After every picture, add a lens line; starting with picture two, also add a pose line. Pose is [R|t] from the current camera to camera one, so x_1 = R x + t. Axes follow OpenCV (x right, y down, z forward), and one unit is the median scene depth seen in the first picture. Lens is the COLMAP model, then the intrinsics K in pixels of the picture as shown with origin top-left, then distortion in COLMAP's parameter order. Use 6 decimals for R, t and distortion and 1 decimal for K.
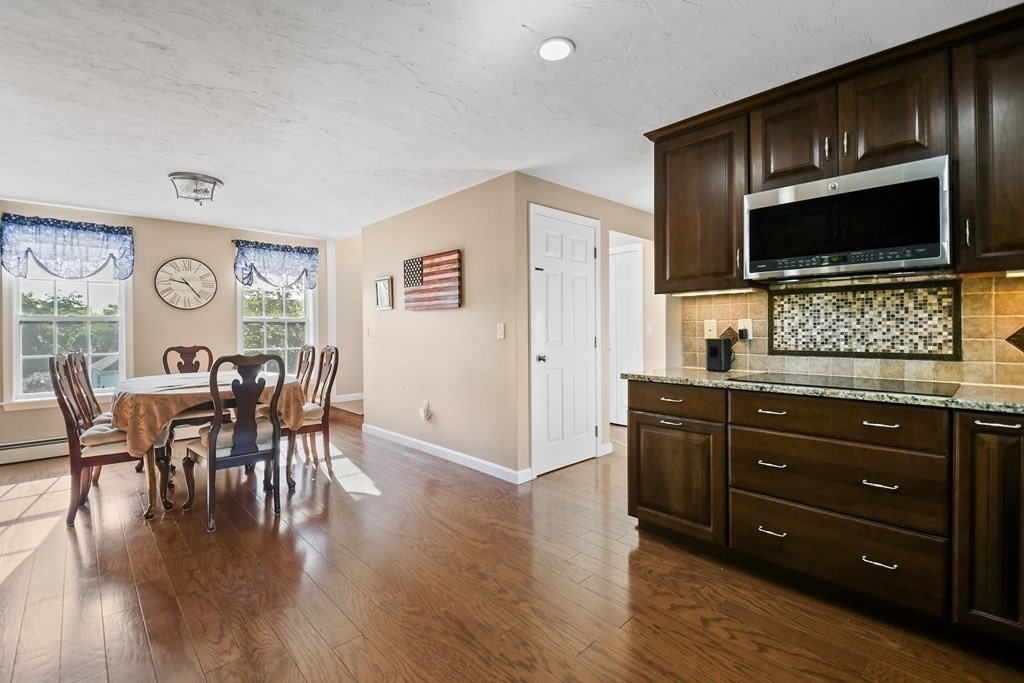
lens RADIAL K [[453.1, 0, 502.0], [0, 453.1, 333.1], [0, 0, 1]] dist [0.003631, -0.002863]
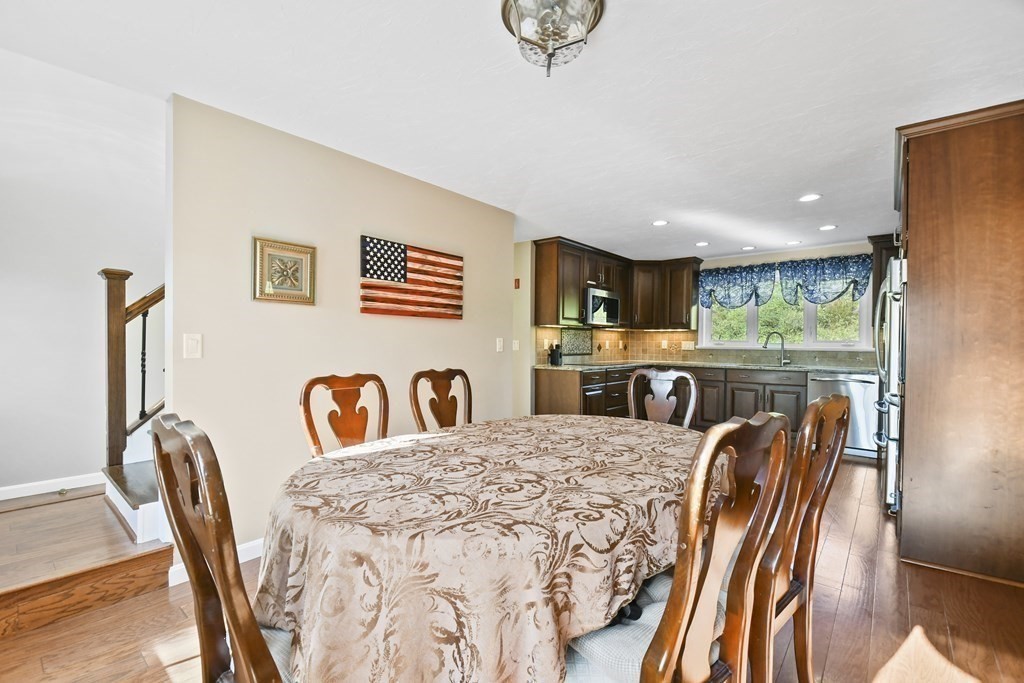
lens RADIAL K [[453.1, 0, 502.0], [0, 453.1, 348.3], [0, 0, 1]] dist [0.003631, -0.002863]
pose [[-0.114177, -0.005884, 0.993443, -1.666754], [0.003009, 0.999976, 0.006268, -0.004519], [-0.993456, 0.003705, -0.114156, 1.660373]]
